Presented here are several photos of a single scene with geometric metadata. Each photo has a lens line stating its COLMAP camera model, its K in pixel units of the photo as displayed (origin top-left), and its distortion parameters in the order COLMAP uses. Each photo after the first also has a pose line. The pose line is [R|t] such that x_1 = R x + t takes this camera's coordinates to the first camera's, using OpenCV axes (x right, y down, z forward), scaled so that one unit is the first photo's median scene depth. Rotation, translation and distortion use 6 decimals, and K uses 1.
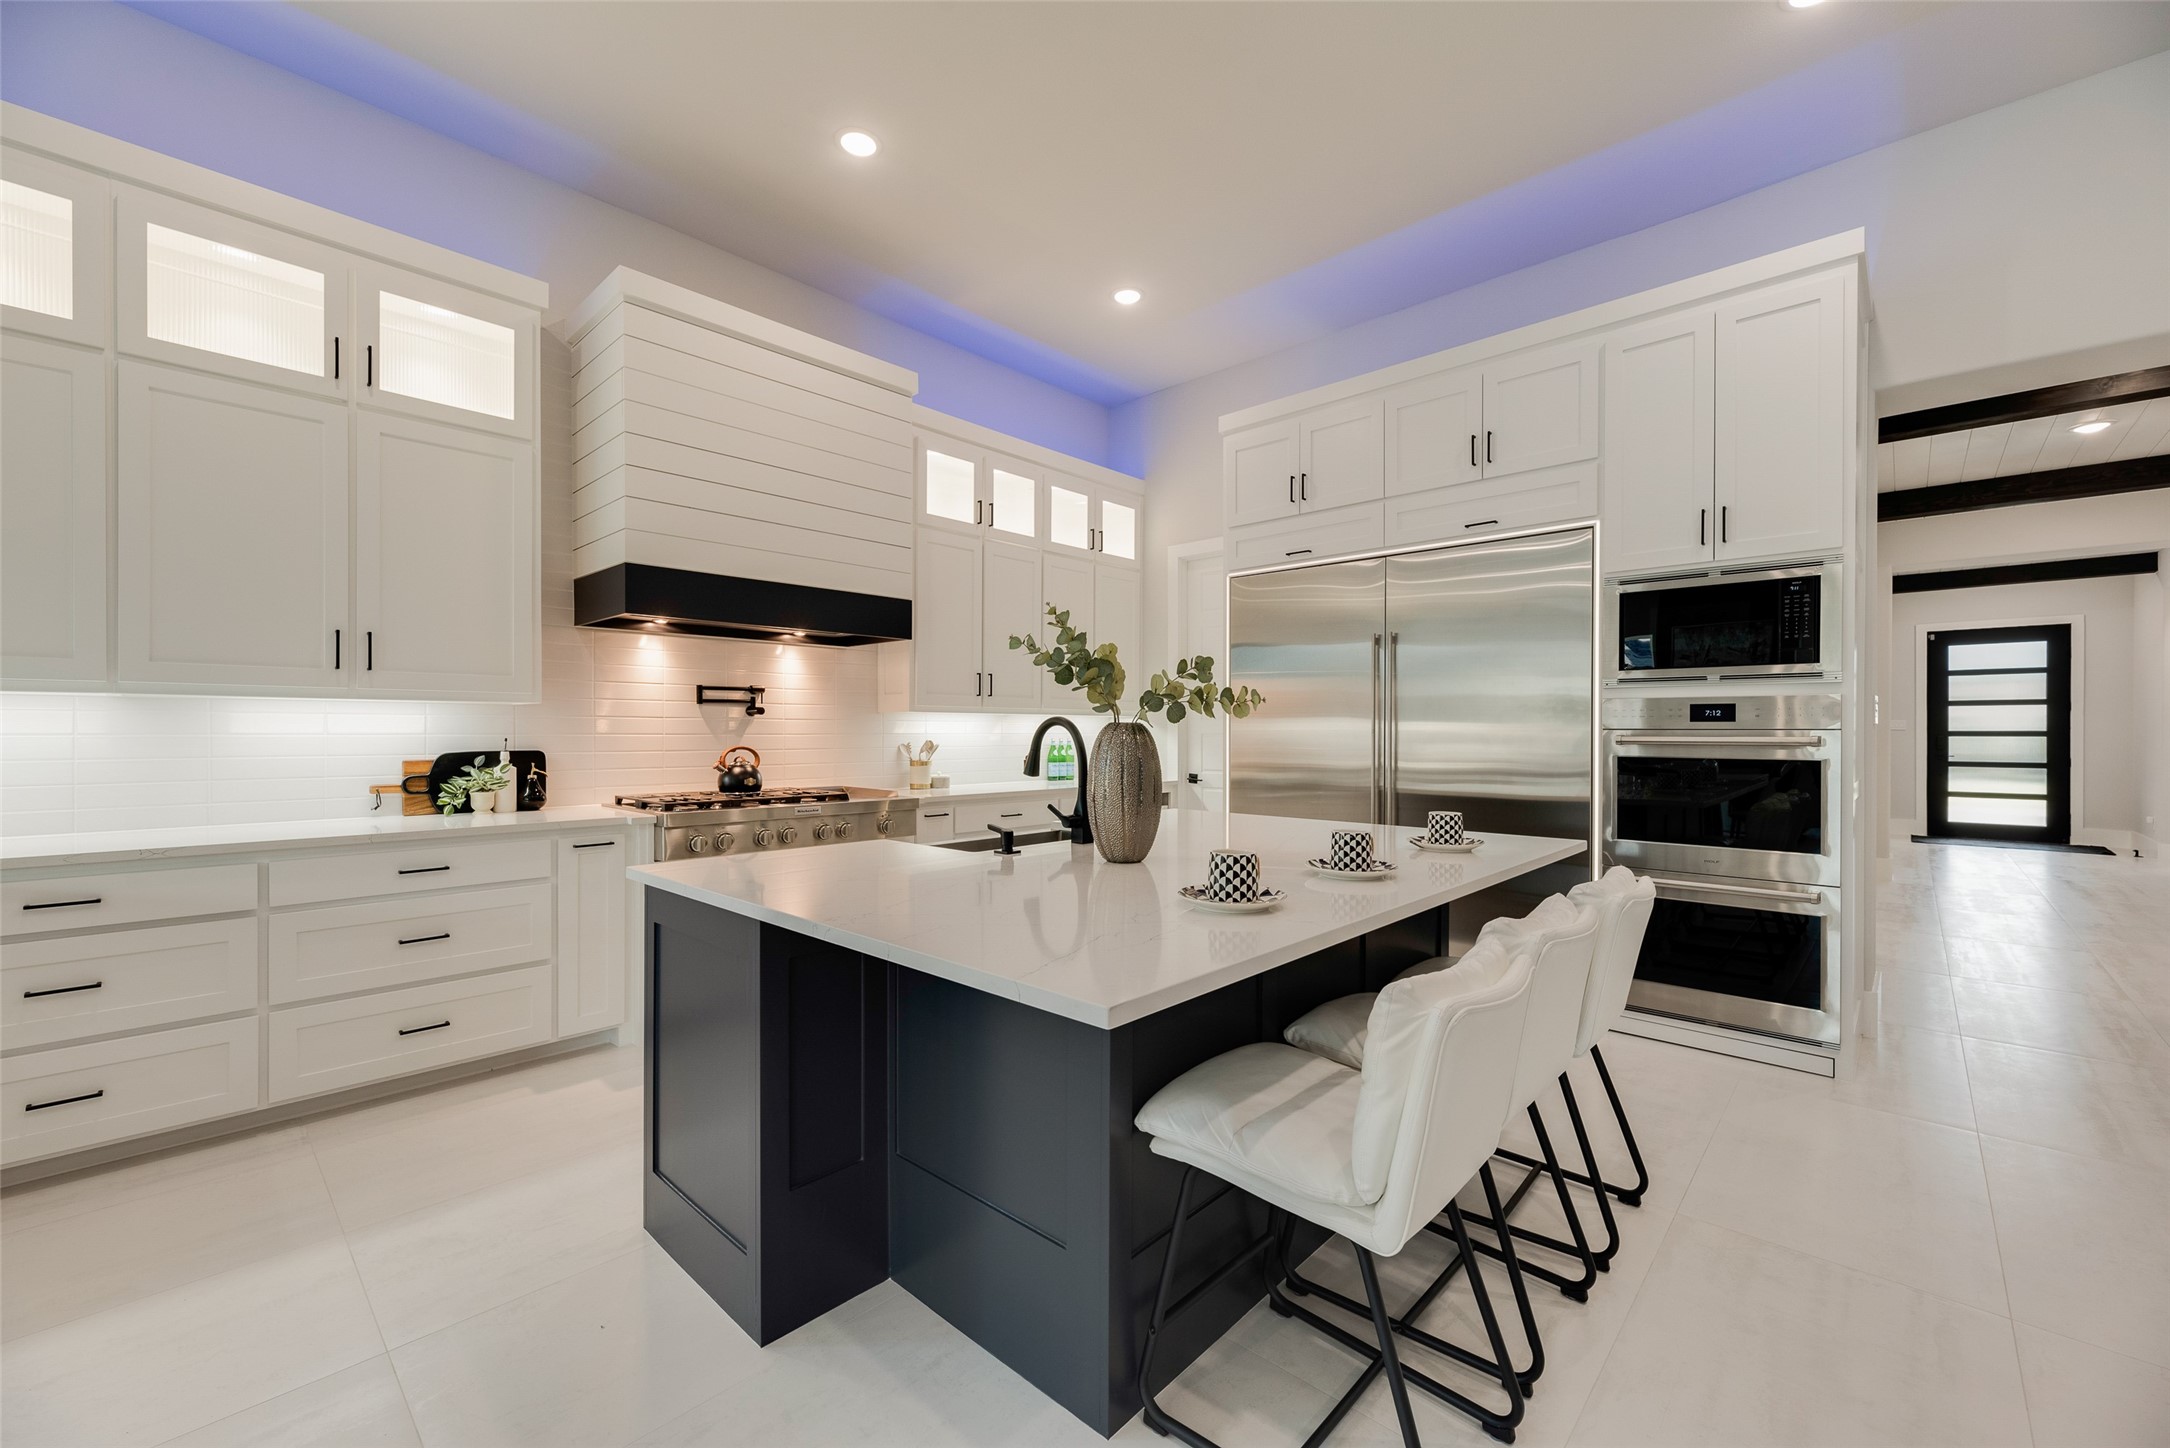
lens RADIAL K [[873.9, 0, 1077.9], [0, 873.9, 729.7], [0, 0, 1]] dist [0.004068, -0.000954]
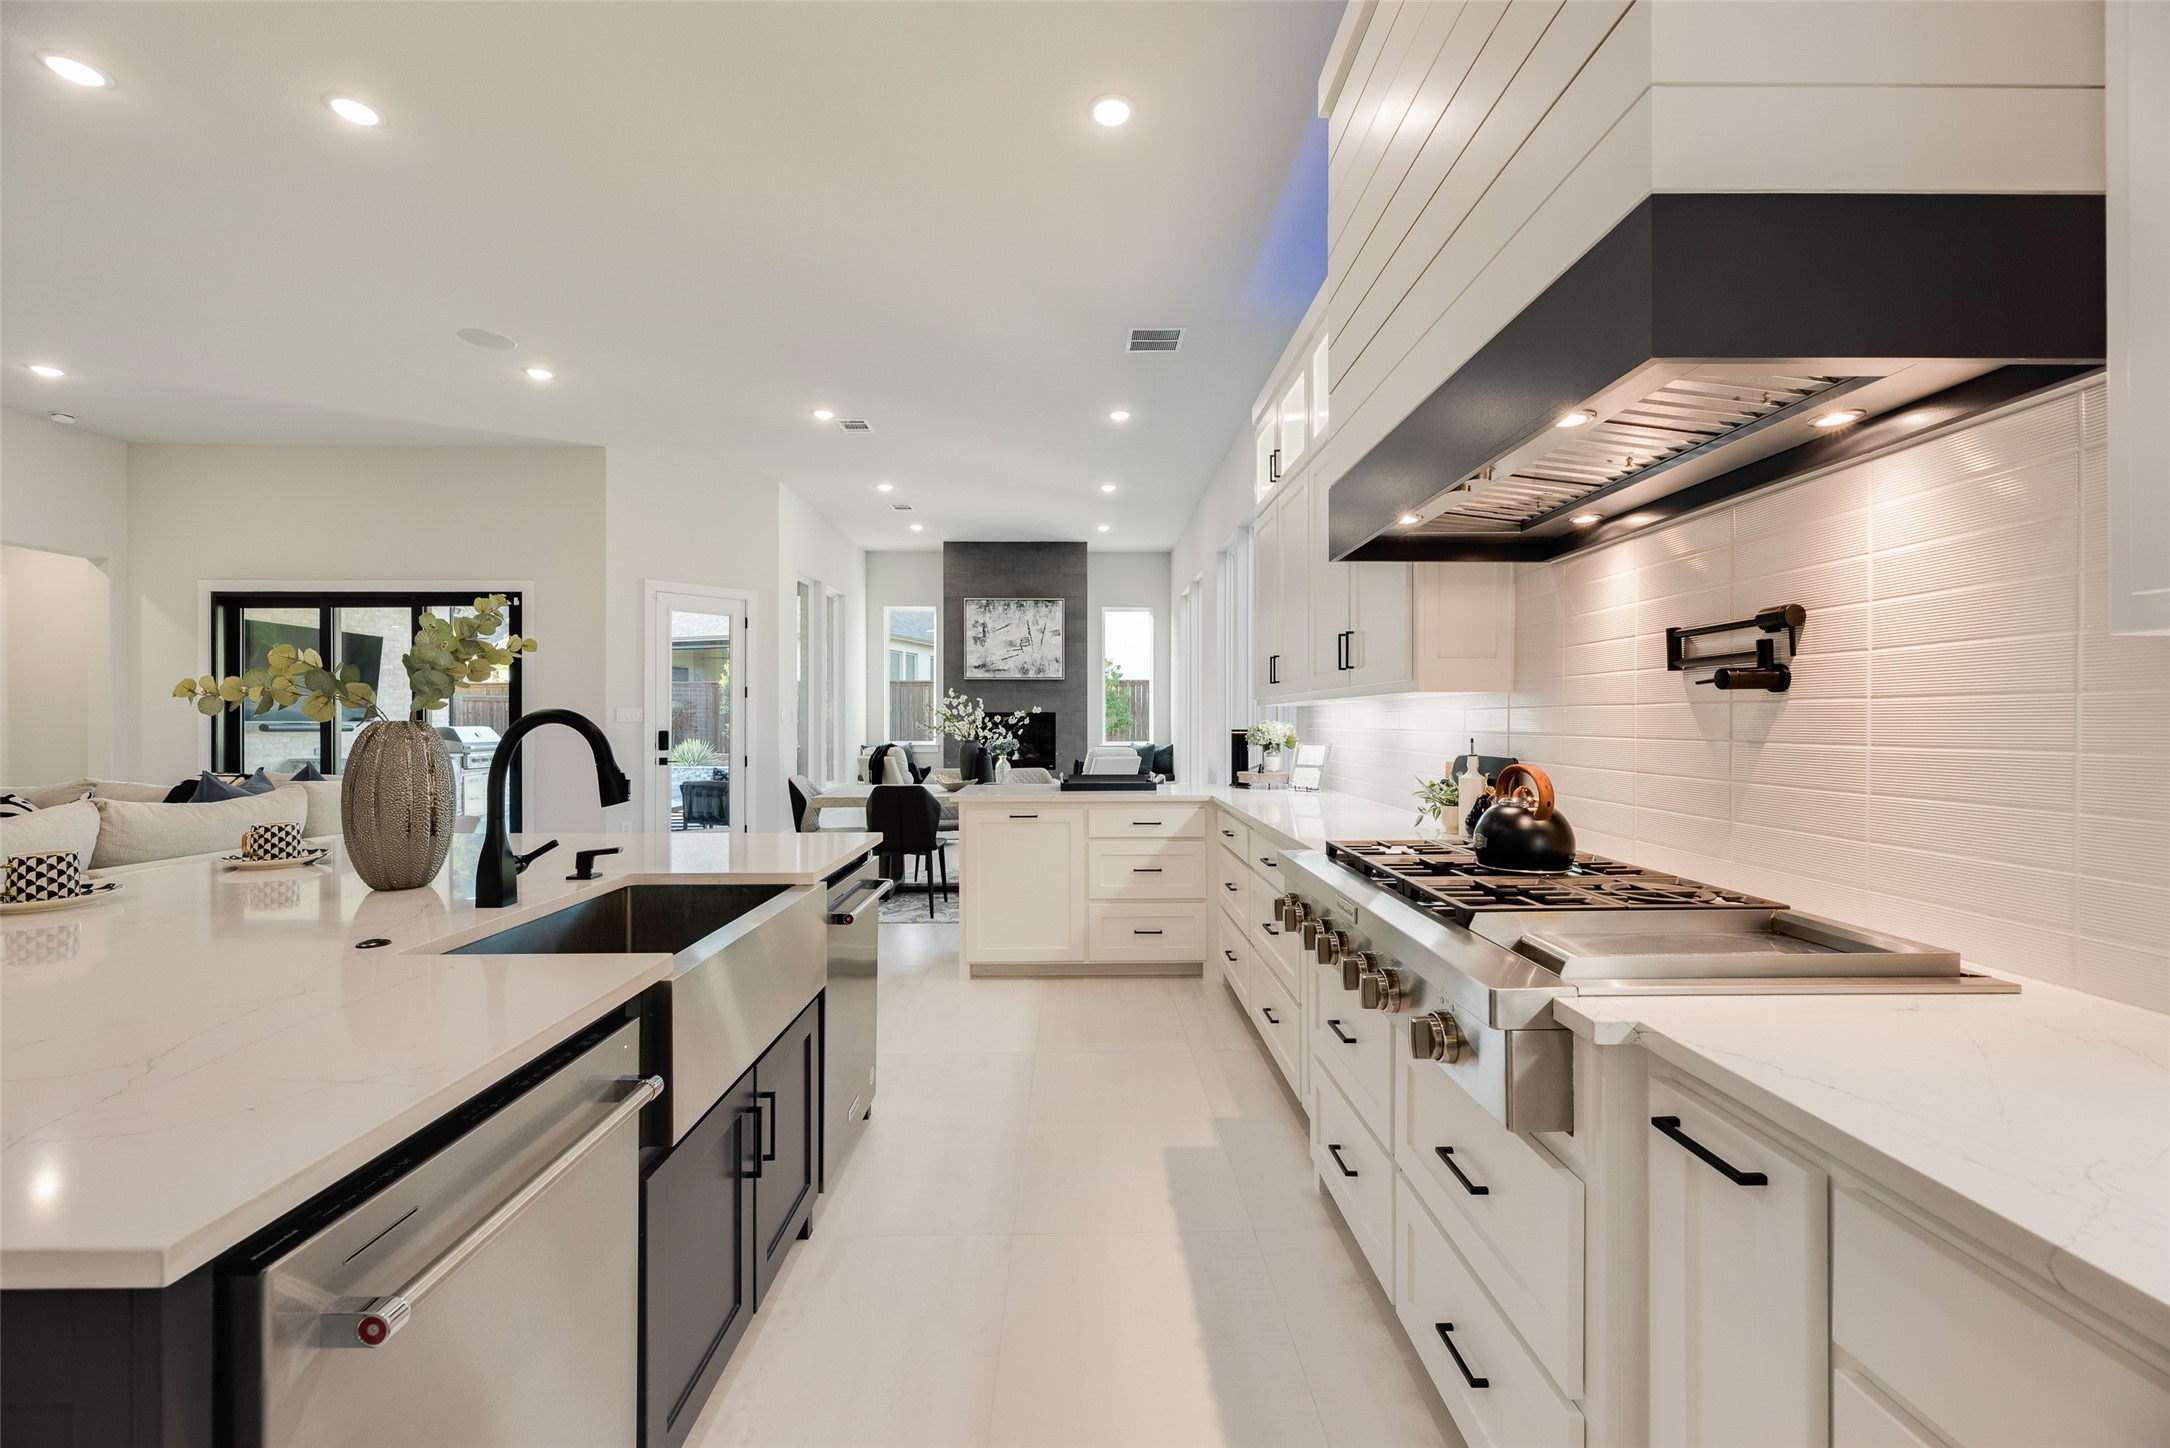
lens RADIAL K [[873.9, 0, 1086.7], [0, 873.9, 720.2], [0, 0, 1]] dist [0.004068, -0.000954]
pose [[-0.719752, -0.003120, -0.694225, 0.102712], [-0.000620, 0.999992, -0.003851, -0.002970], [0.694231, -0.002341, -0.719748, 1.265371]]
